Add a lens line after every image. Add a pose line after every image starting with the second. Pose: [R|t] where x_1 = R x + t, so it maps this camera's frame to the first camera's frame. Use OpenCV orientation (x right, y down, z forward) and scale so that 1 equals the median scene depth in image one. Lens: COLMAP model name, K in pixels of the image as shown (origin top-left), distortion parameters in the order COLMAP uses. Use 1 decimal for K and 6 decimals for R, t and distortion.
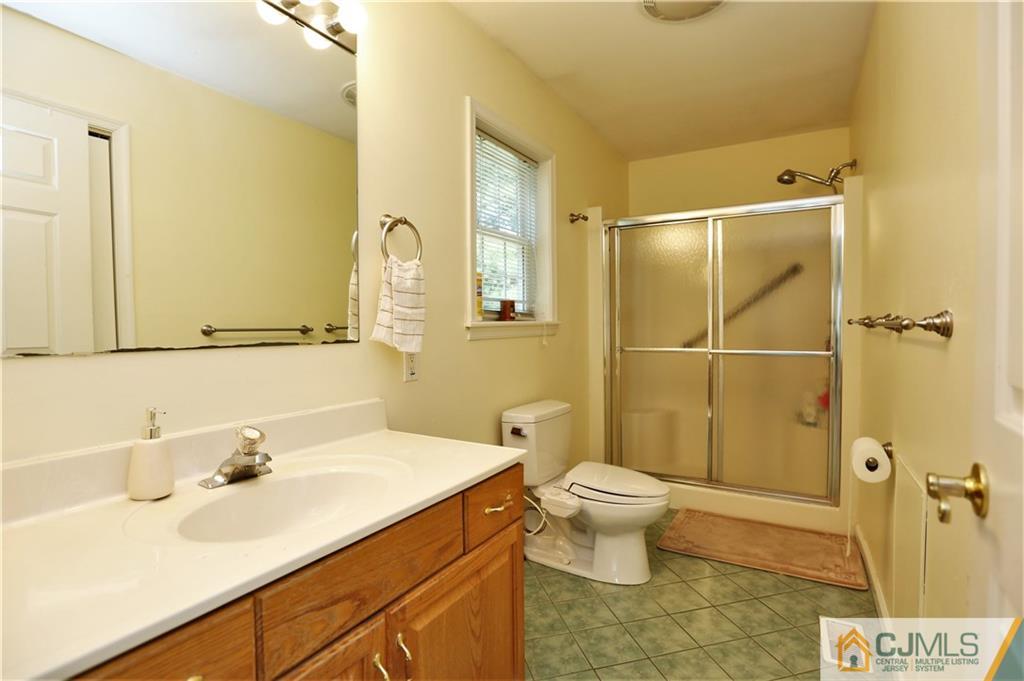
lens RADIAL K [[490.0, 0, 511.7], [0, 490.0, 340.2], [0, 0, 1]] dist [-0.028443, 0.007494]
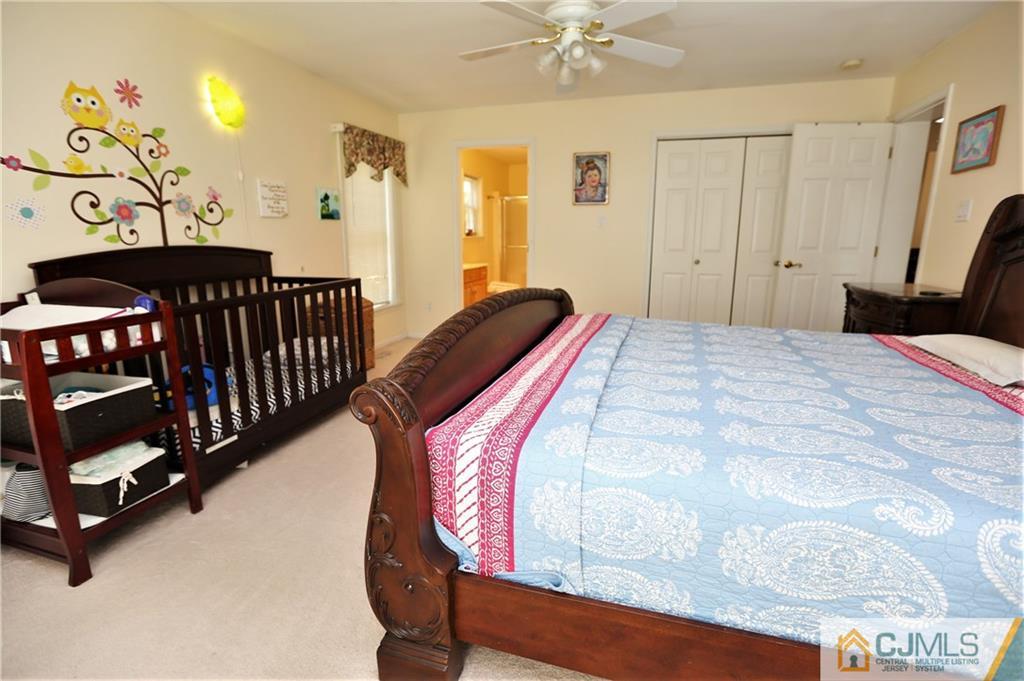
lens RADIAL K [[490.0, 0, 512.6], [0, 490.0, 341.7], [0, 0, 1]] dist [-0.028443, 0.007494]
pose [[0.974094, -0.046866, 0.221232, -0.403183], [0.005392, 0.982825, 0.184462, 0.041555], [-0.226077, -0.178491, 0.957617, -1.869243]]
